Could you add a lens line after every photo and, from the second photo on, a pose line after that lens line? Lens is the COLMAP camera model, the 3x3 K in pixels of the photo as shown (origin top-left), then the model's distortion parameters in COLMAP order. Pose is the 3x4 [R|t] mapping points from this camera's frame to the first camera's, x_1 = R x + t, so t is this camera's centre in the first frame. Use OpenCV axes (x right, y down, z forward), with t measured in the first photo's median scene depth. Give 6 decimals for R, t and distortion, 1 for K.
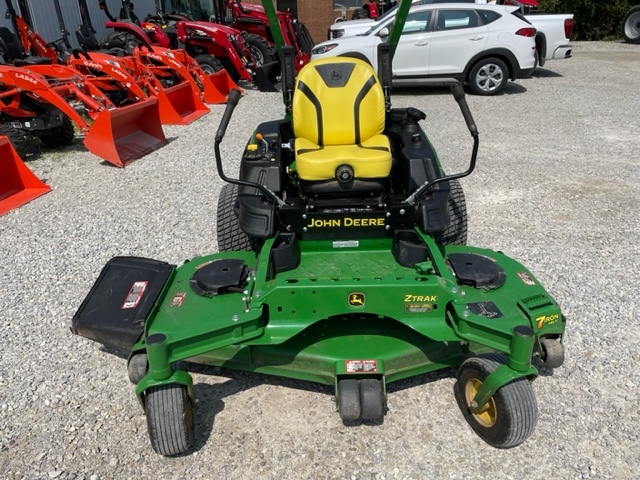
lens RADIAL K [[502.9, 0, 320.0], [0, 502.9, 240.0], [0, 0, 1]] dist [0.091420, -0.136741]
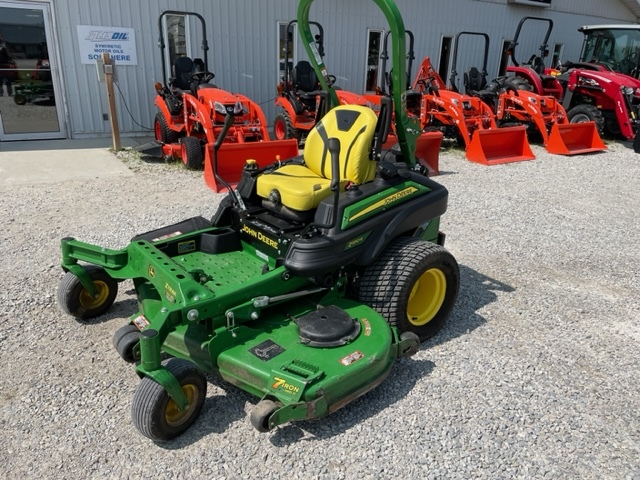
lens RADIAL K [[502.9, 0, 320.0], [0, 502.9, 240.0], [0, 0, 1]] dist [0.091420, -0.136741]
pose [[0.586302, 0.312185, -0.747523, 0.299025], [-0.364391, 0.925772, 0.100825, -0.057729], [0.723512, 0.213276, 0.656539, 0.096101]]
